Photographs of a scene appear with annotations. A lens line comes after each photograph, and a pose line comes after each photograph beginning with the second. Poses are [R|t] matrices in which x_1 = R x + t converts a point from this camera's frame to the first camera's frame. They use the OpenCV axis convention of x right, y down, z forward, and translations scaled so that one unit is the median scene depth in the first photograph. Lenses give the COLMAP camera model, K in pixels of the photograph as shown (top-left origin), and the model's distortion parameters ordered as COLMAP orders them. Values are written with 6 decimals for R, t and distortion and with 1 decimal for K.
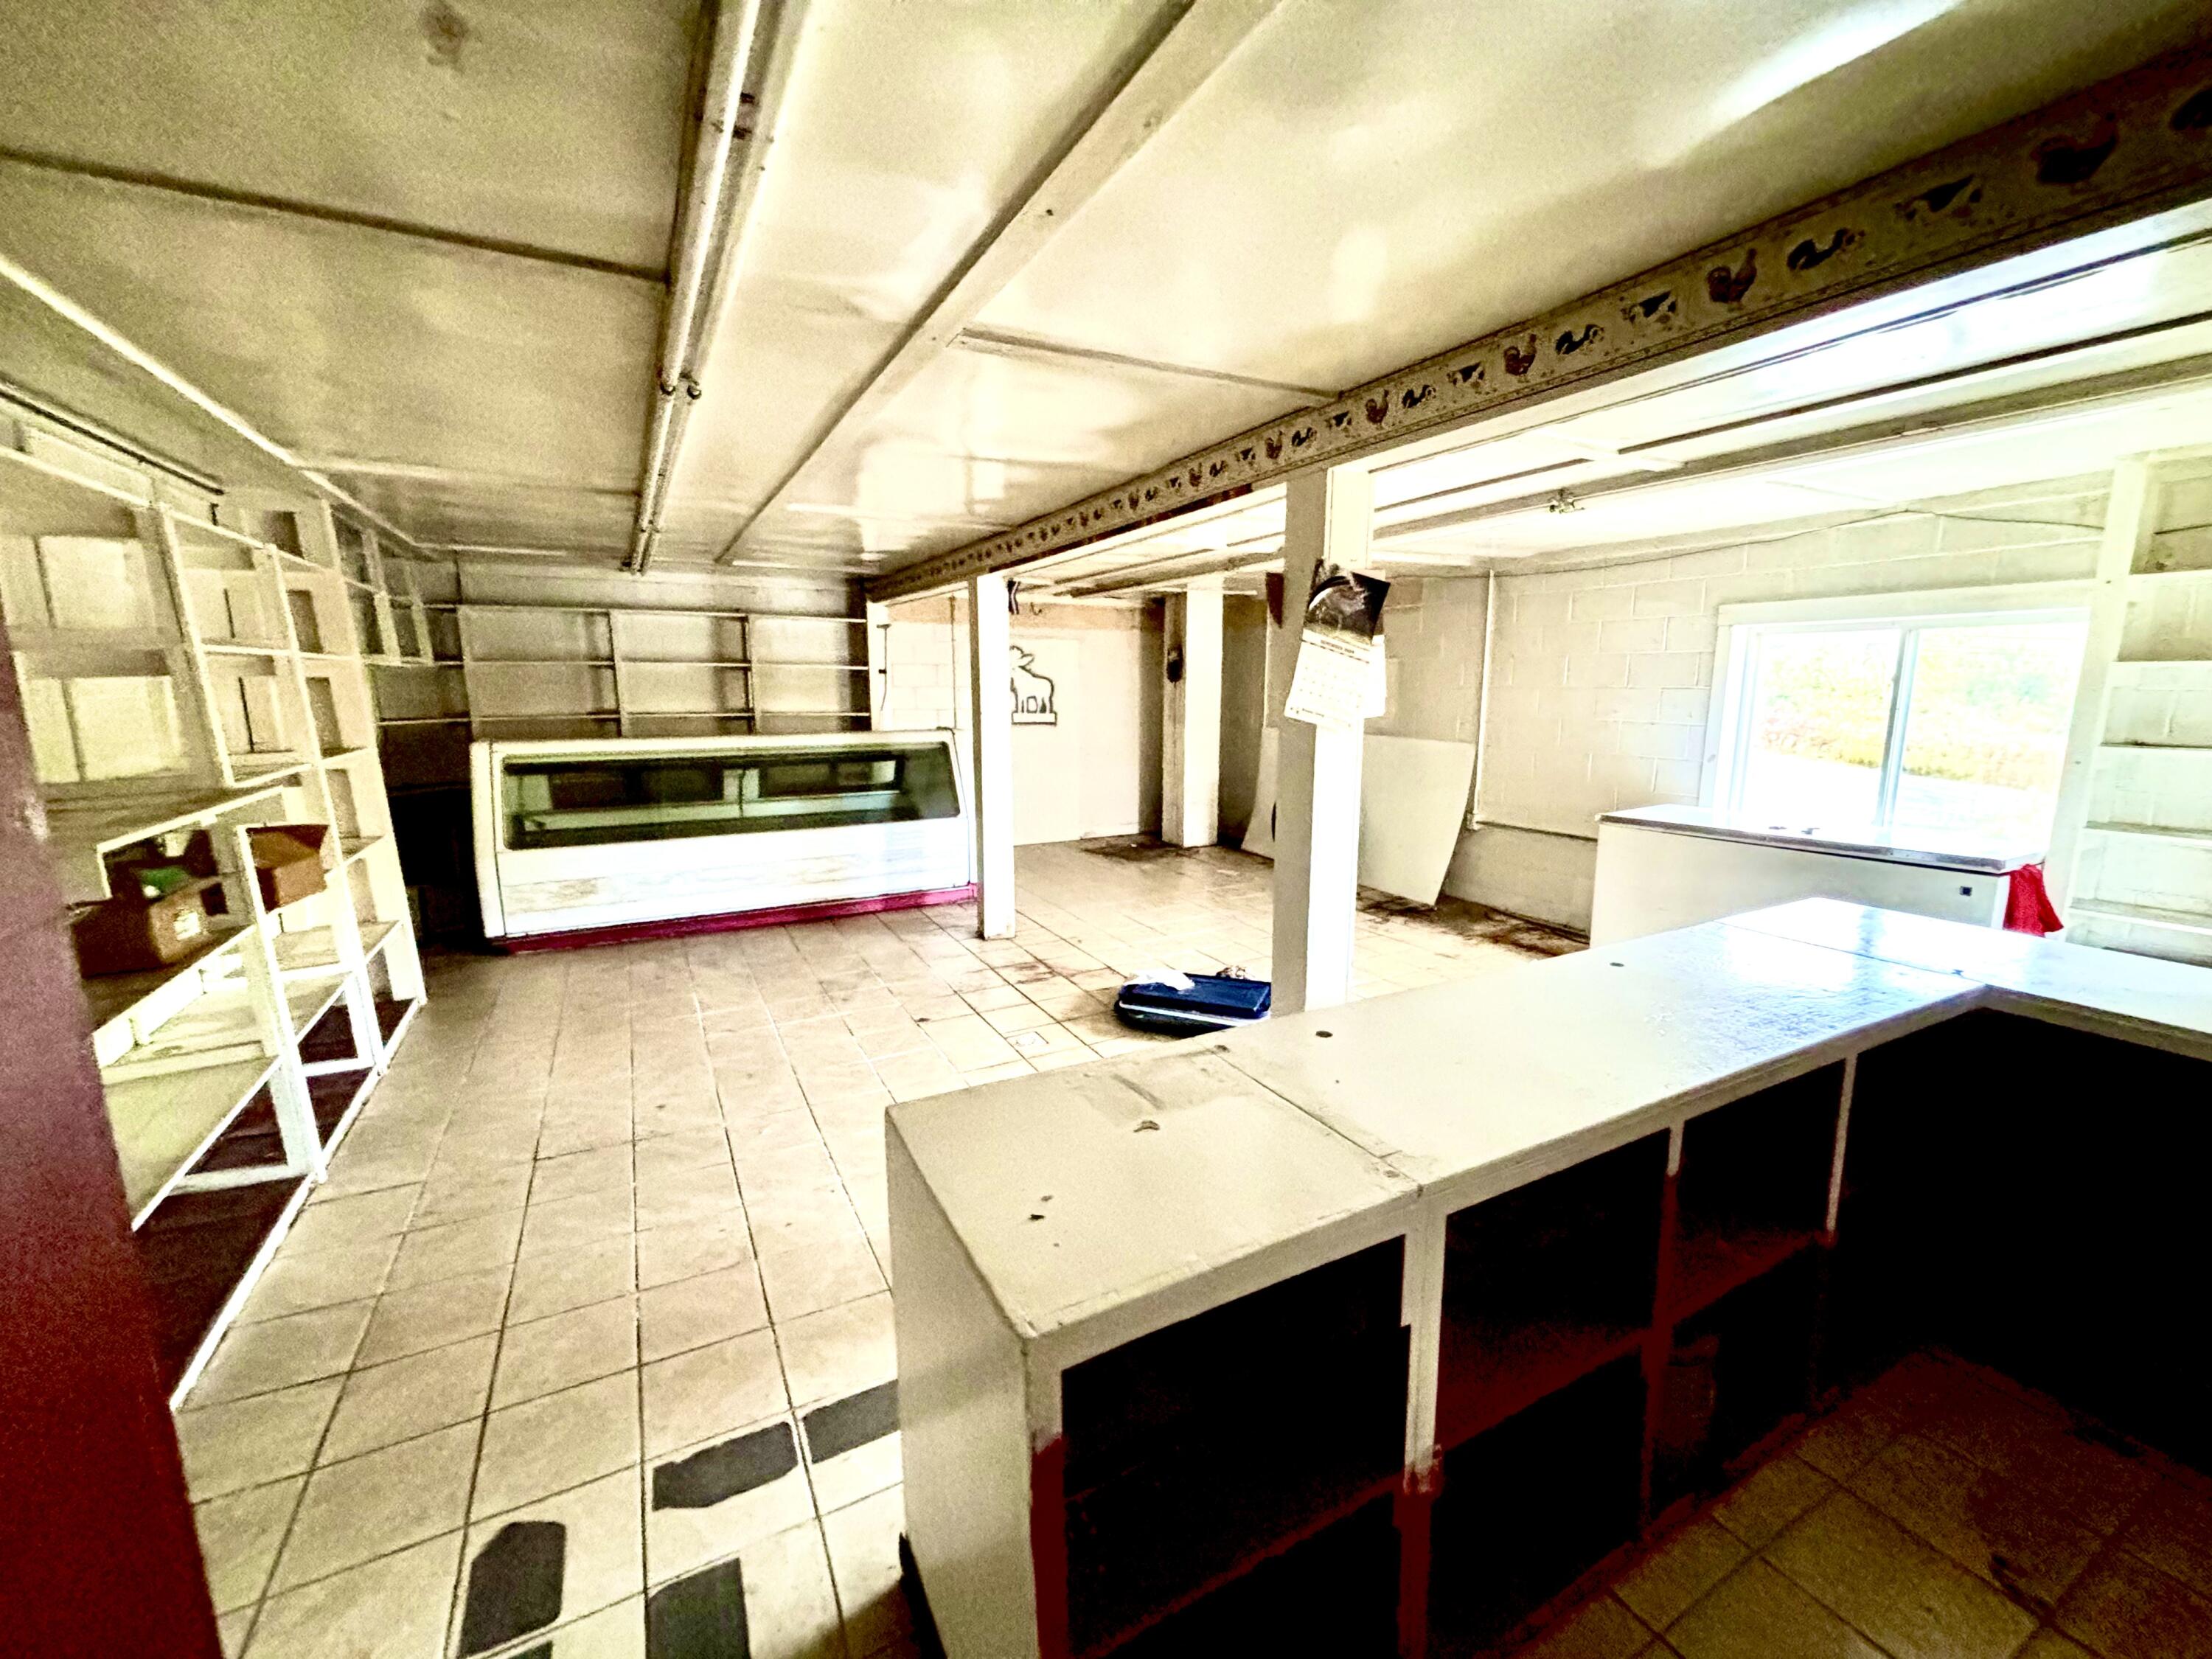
lens RADIAL K [[894.0, 0, 1106.0], [0, 894.0, 829.5], [0, 0, 1]] dist [0.000766, -0.000054]
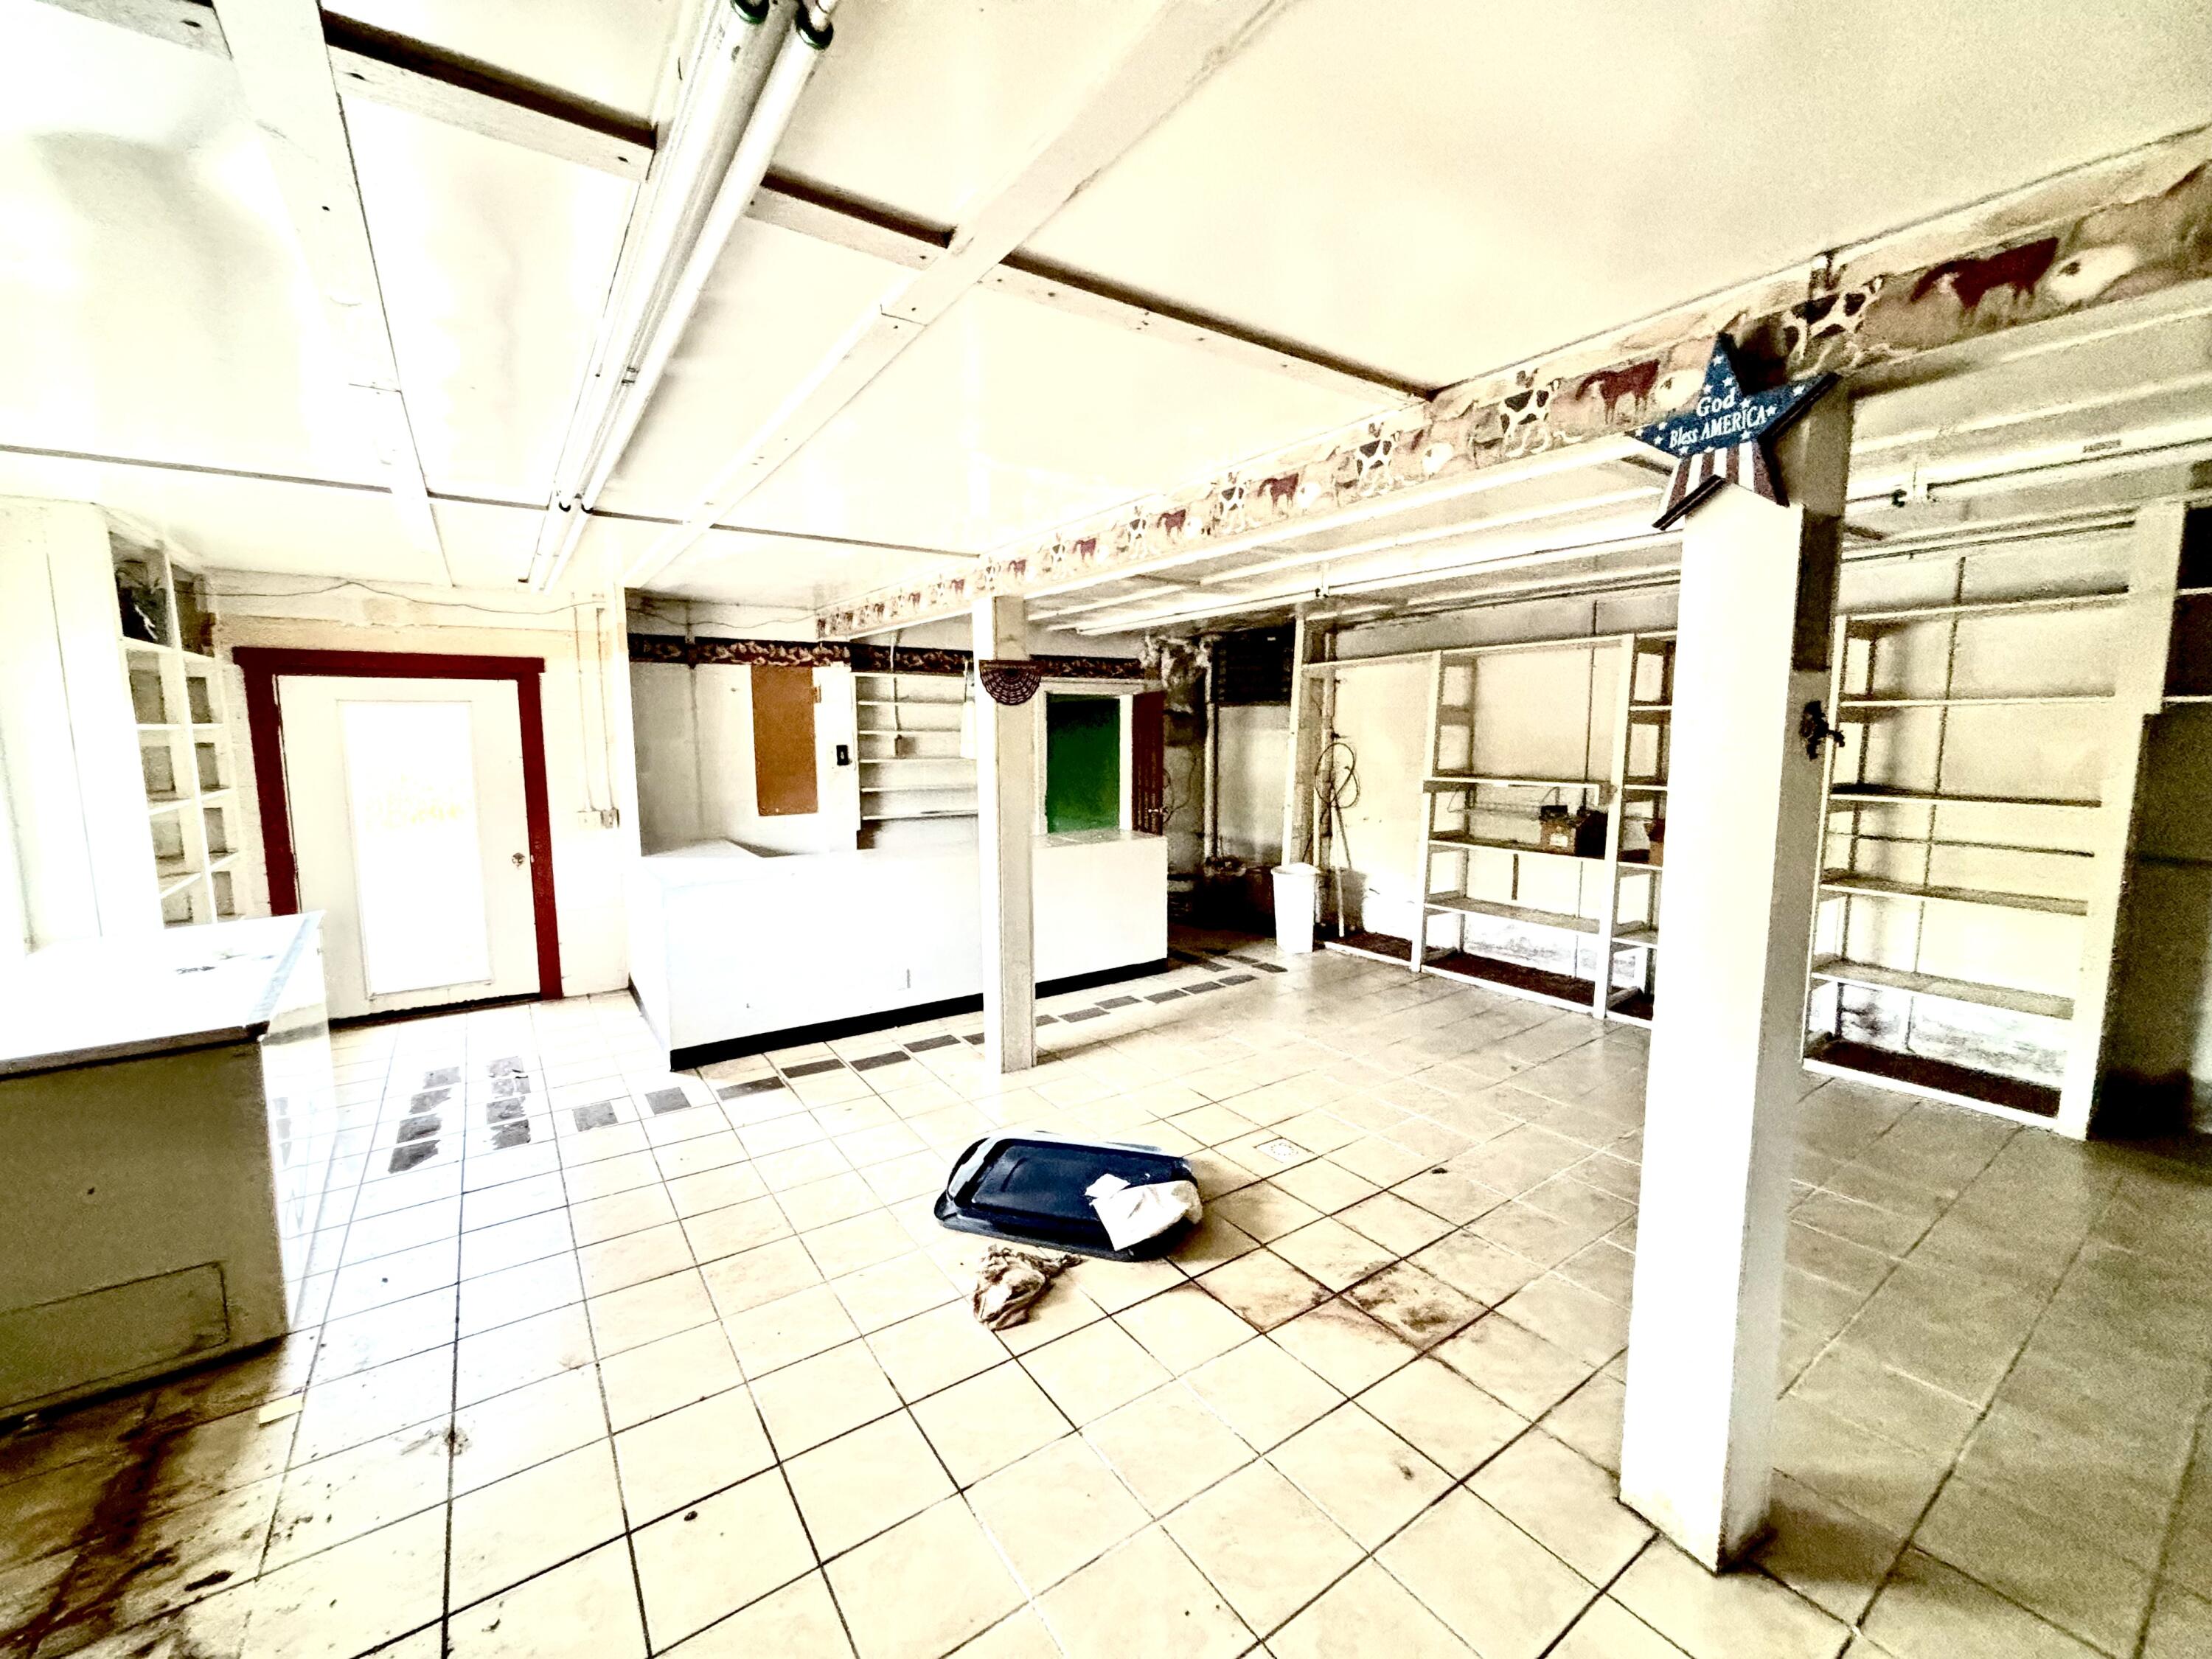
lens RADIAL K [[894.0, 0, 1106.0], [0, 894.0, 829.5], [0, 0, 1]] dist [0.000766, -0.000054]
pose [[-0.993535, 0.019065, -0.111914, 0.138688], [-0.012940, 0.960354, 0.278485, -0.242166], [0.112786, 0.278132, -0.953898, 1.395989]]
